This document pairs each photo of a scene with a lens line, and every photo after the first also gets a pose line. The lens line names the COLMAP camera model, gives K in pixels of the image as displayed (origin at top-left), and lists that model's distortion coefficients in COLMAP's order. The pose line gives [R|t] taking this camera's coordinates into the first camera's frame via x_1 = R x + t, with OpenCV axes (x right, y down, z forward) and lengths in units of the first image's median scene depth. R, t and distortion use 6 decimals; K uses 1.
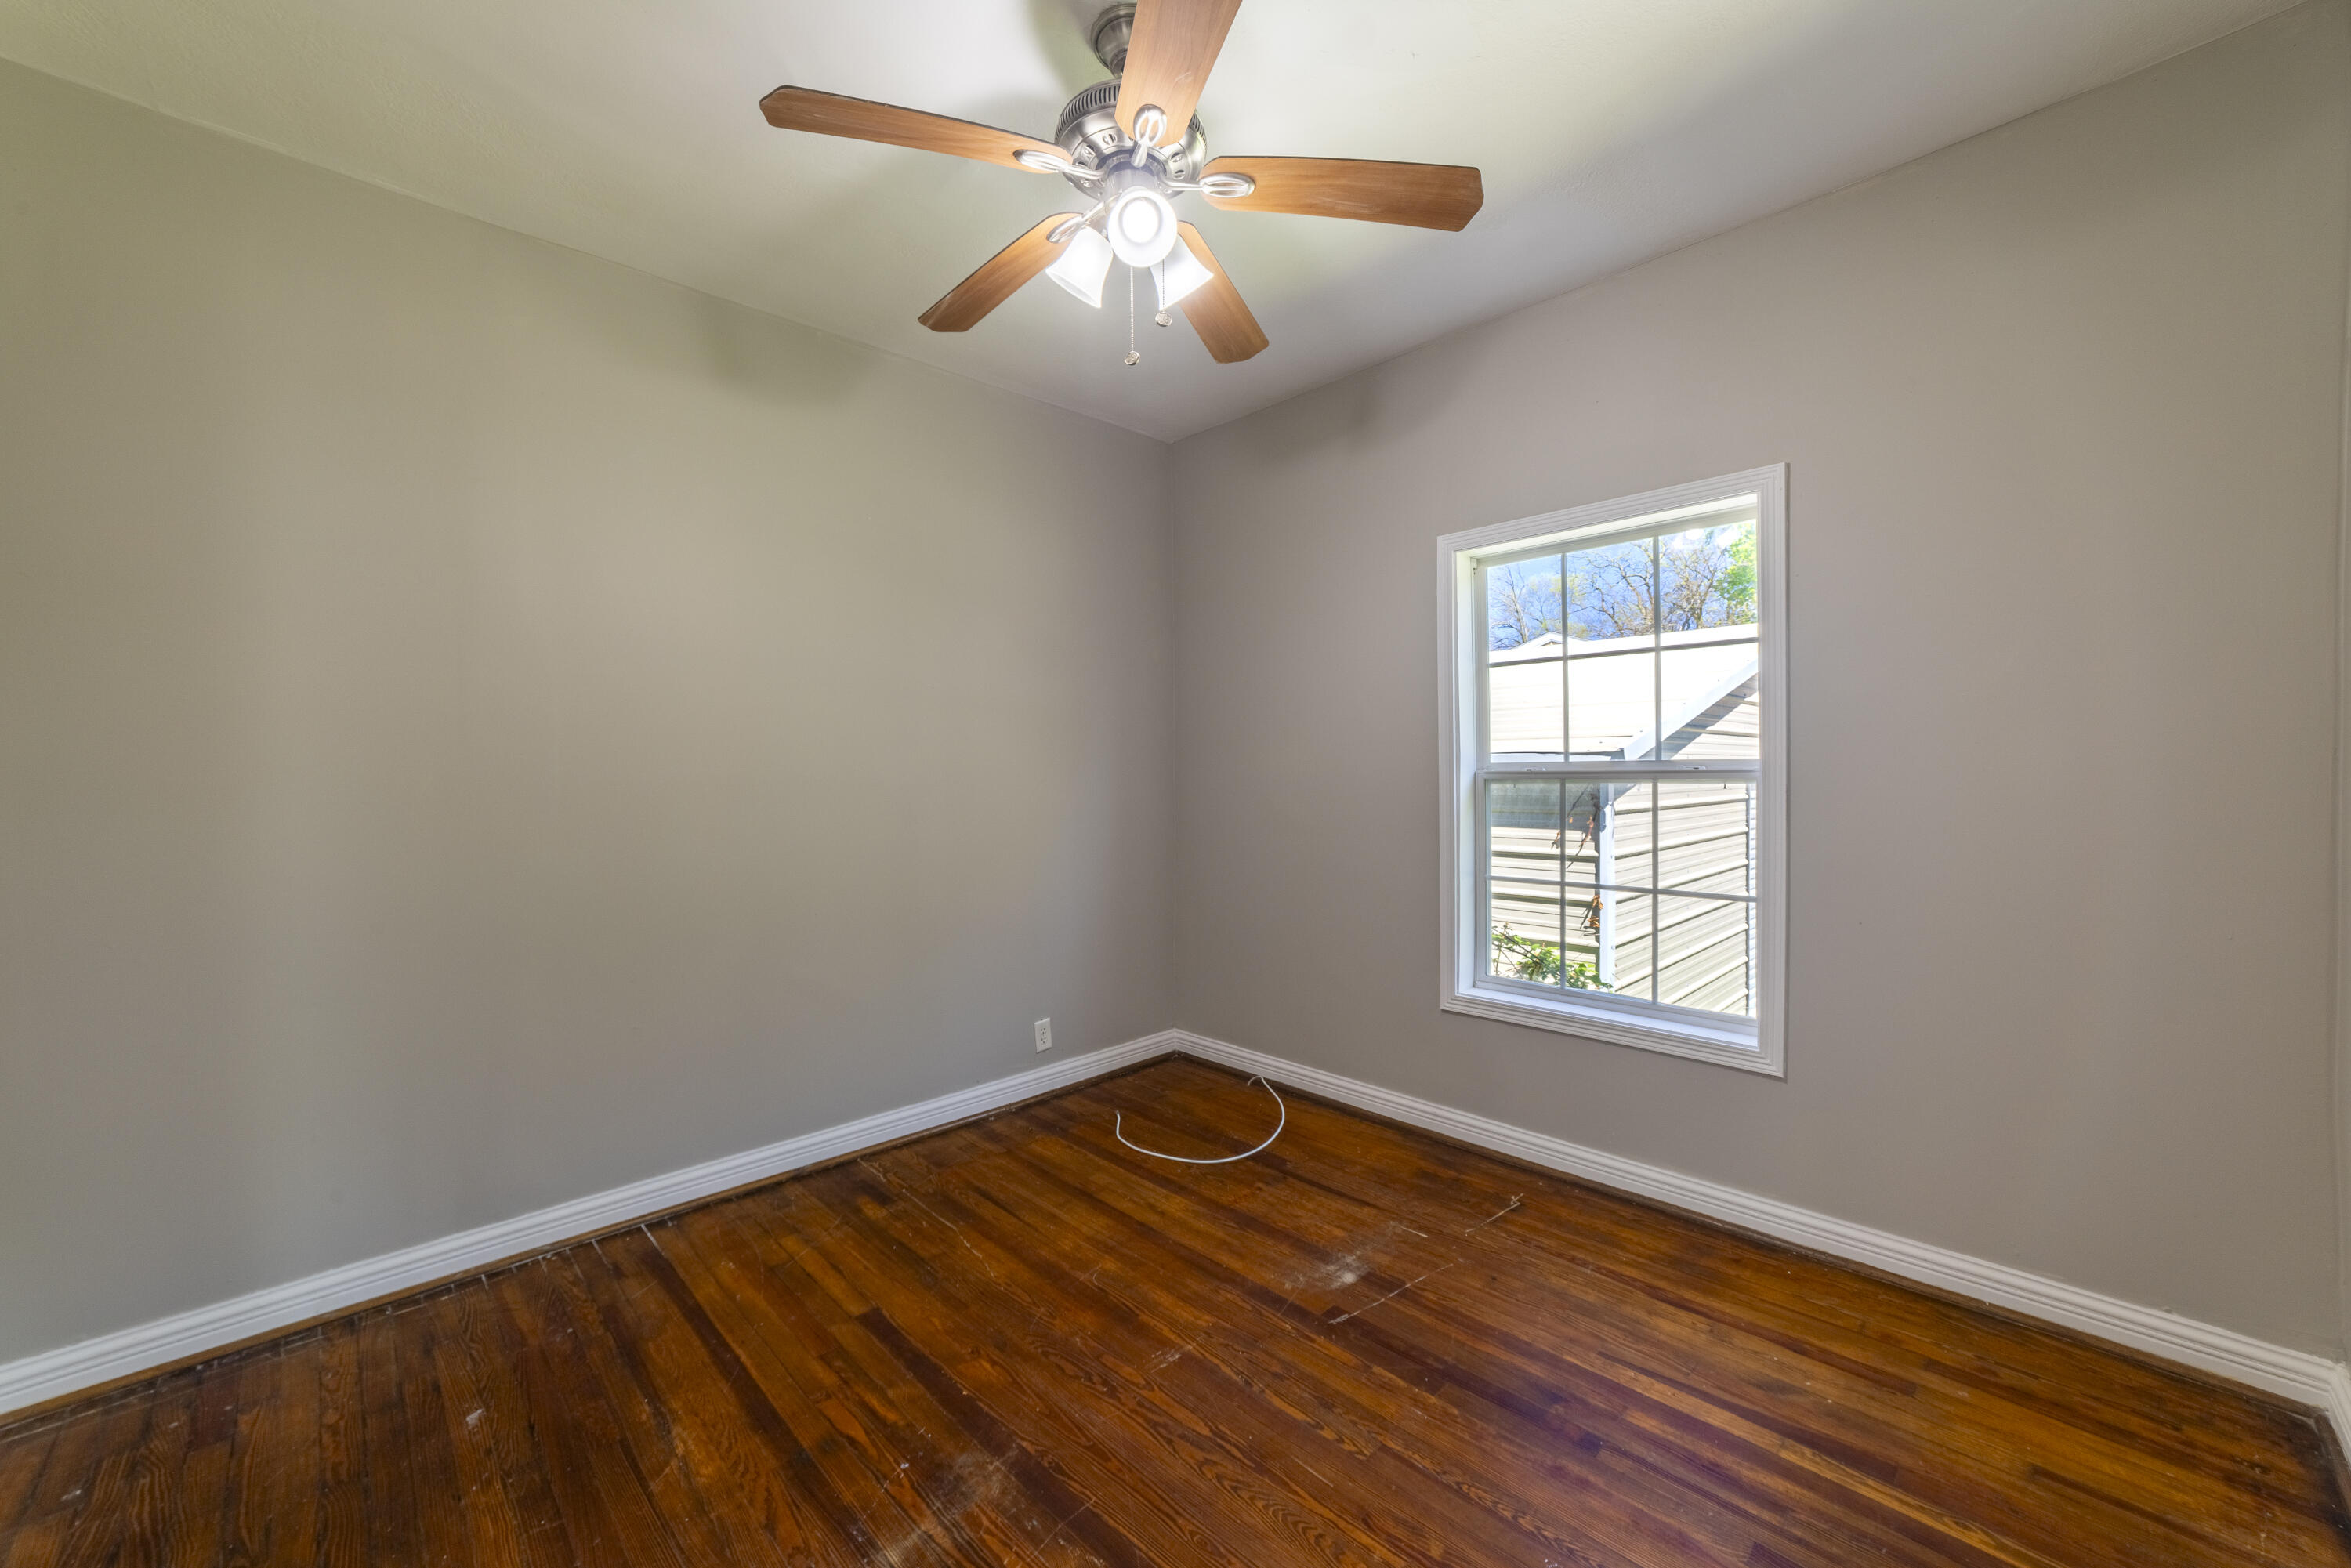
lens RADIAL K [[899.9, 0, 1163.7], [0, 899.9, 779.6], [0, 0, 1]] dist [-0.025011, 0.006927]
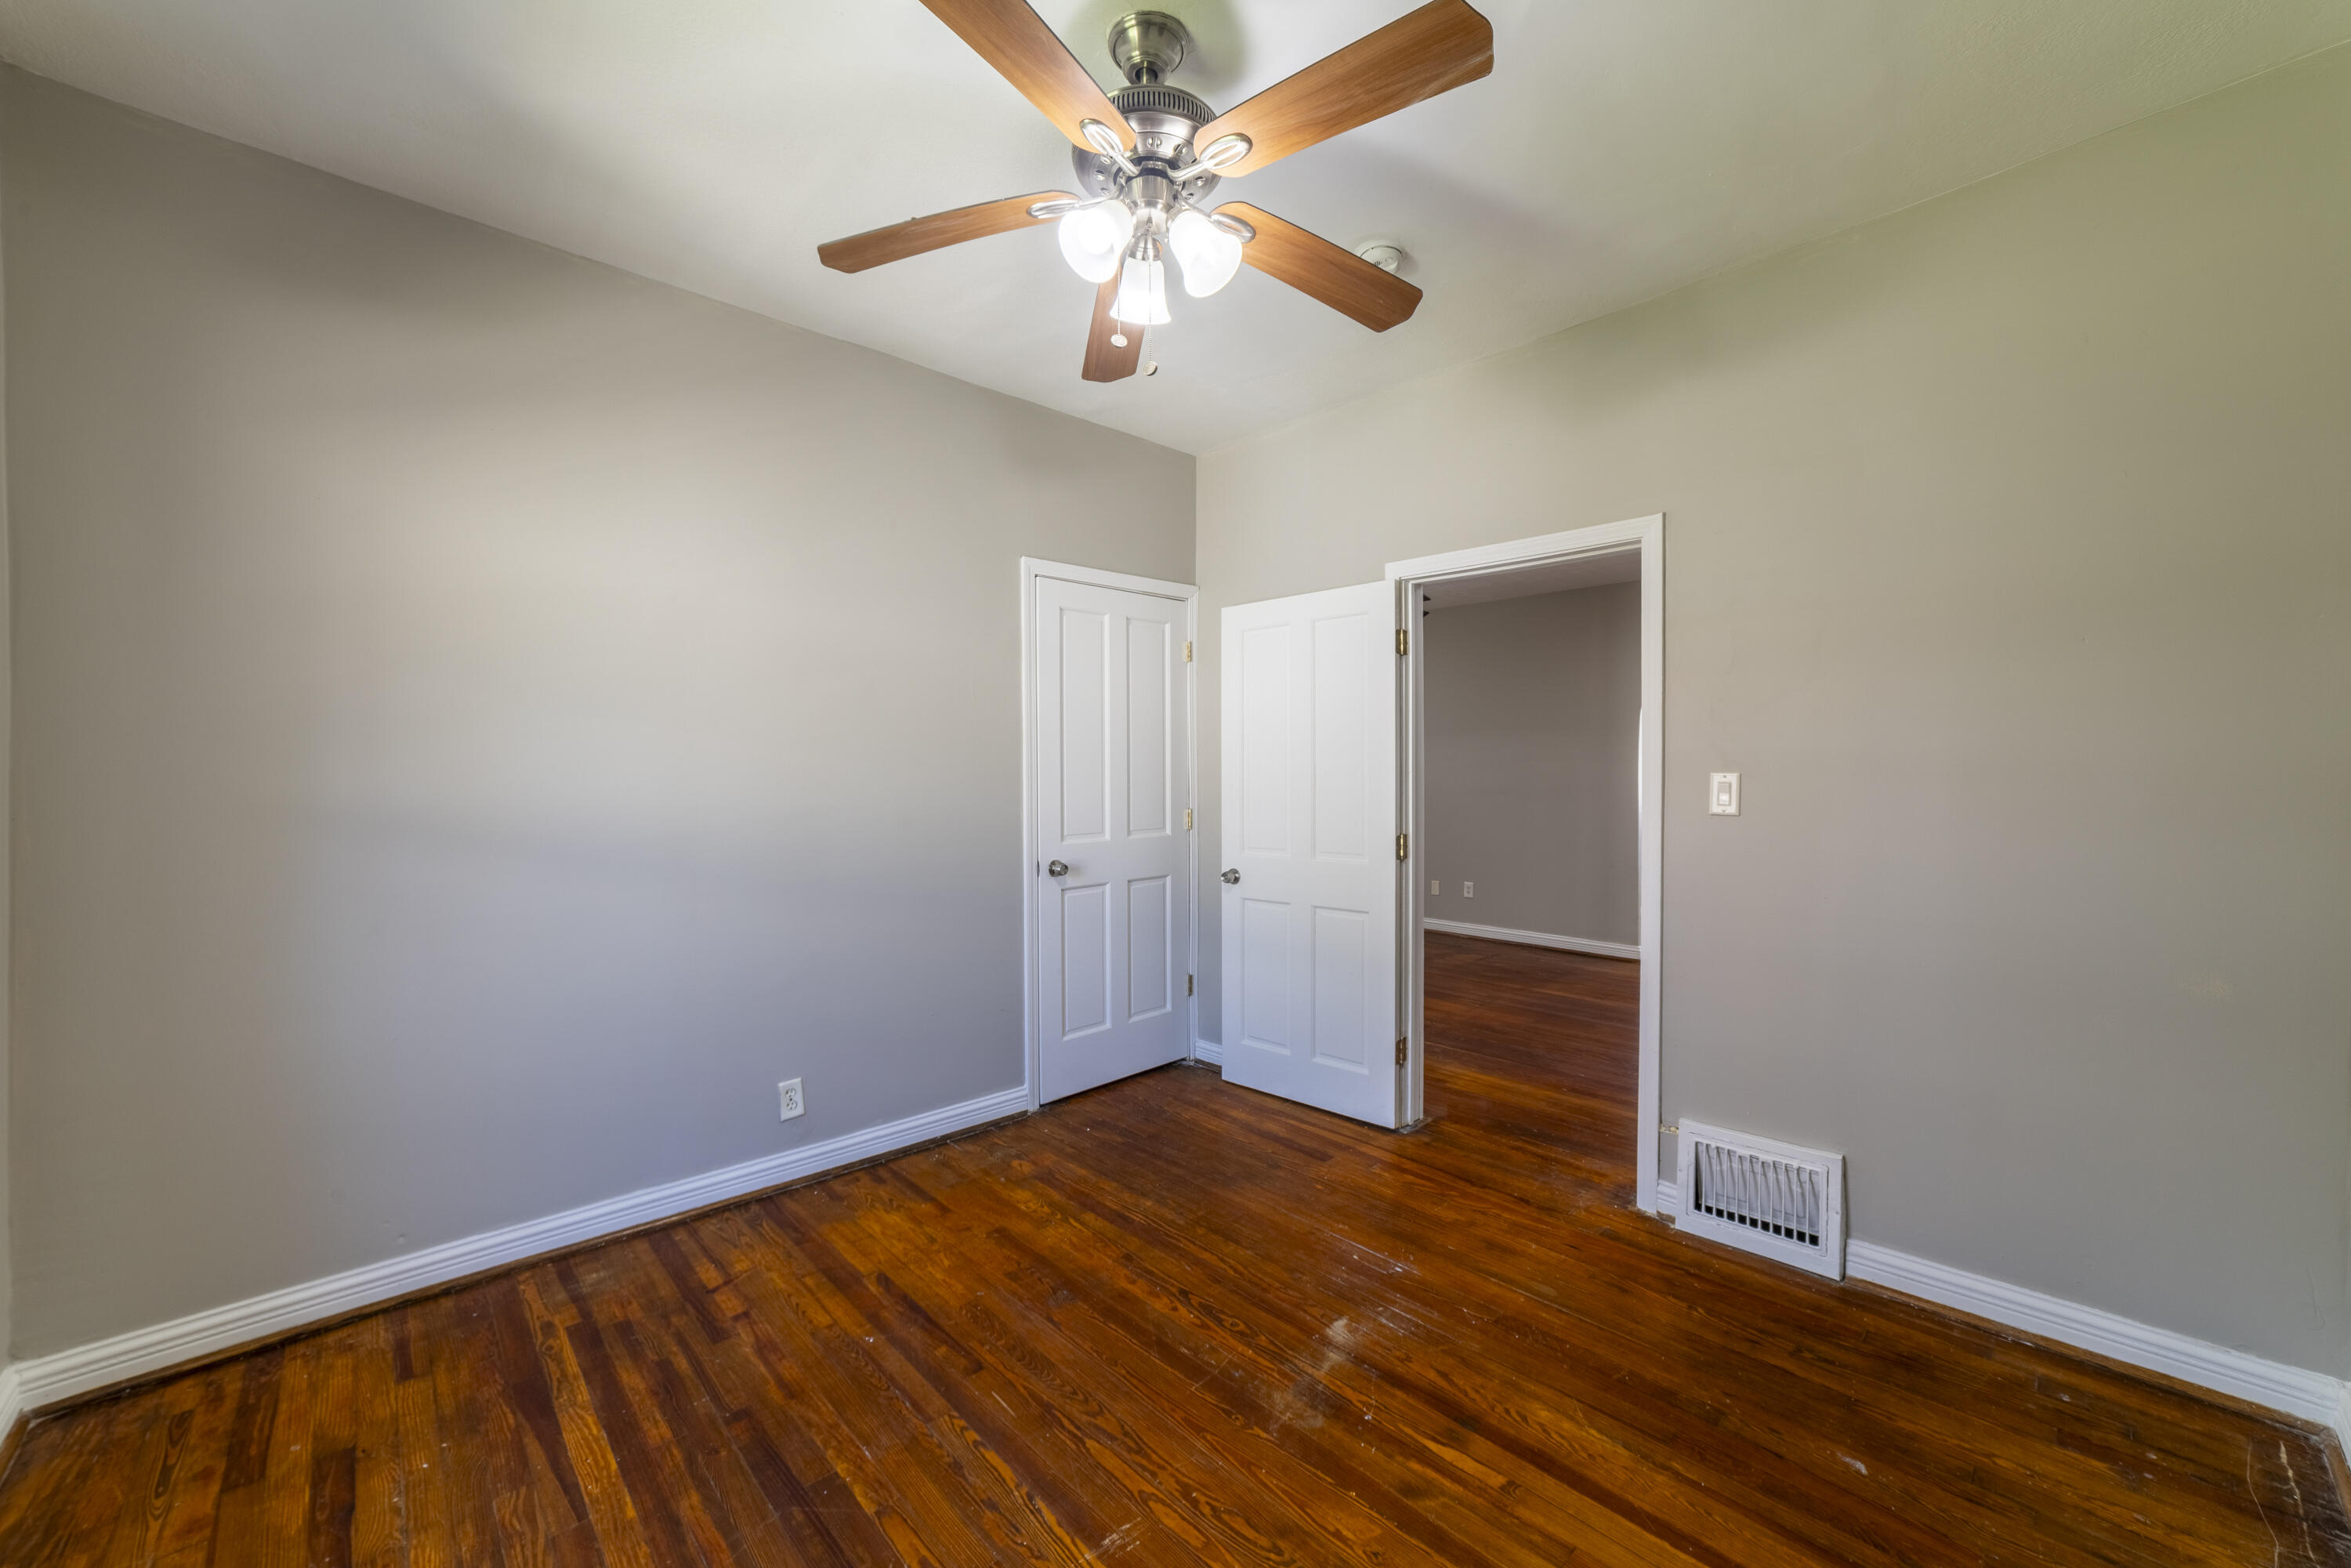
lens RADIAL K [[899.9, 0, 1163.7], [0, 899.9, 779.6], [0, 0, 1]] dist [-0.025011, 0.006927]
pose [[-0.999803, 0.009531, 0.017426, -0.062709], [0.009819, 0.999815, 0.016521, -0.038074], [-0.017265, 0.016689, -0.999712, 2.025858]]
